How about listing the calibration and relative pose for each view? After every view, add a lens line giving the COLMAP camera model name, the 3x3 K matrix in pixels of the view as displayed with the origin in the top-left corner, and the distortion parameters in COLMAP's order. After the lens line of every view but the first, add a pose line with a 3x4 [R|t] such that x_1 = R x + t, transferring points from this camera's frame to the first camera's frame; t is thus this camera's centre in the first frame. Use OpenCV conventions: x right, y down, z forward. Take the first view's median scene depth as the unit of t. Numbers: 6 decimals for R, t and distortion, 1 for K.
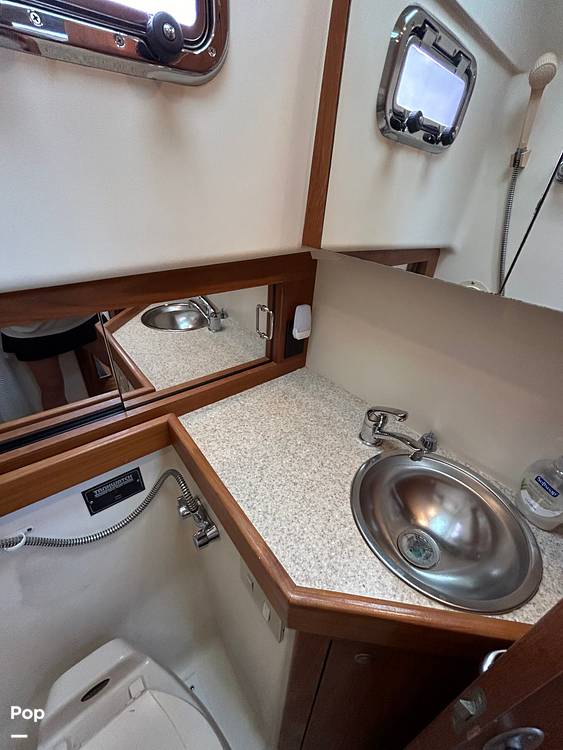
lens RADIAL K [[304.4, 0, 281.9], [0, 304.4, 372.1], [0, 0, 1]] dist [0.003204, -0.001017]
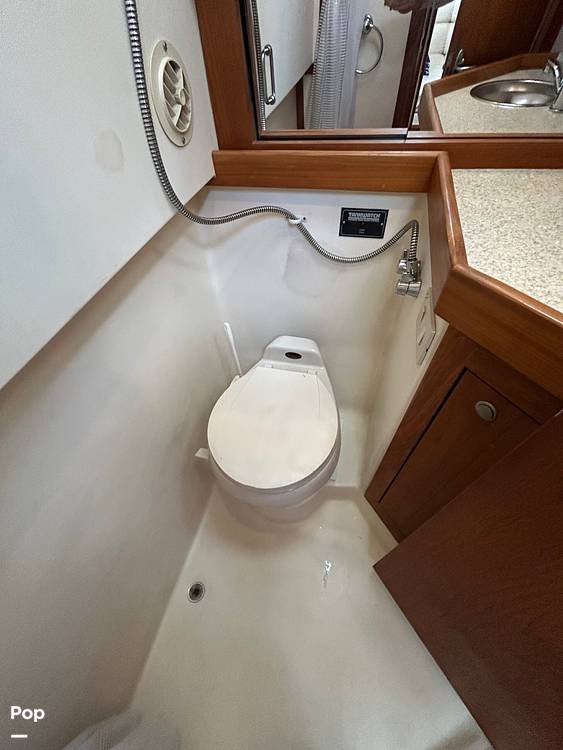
lens RADIAL K [[304.4, 0, 282.7], [0, 304.4, 374.8], [0, 0, 1]] dist [0.003204, -0.001017]
pose [[0.604265, 0.565008, -0.561809, 0.240684], [-0.325625, 0.818641, 0.473069, 0.404902], [0.727208, -0.102920, 0.678657, -0.063113]]
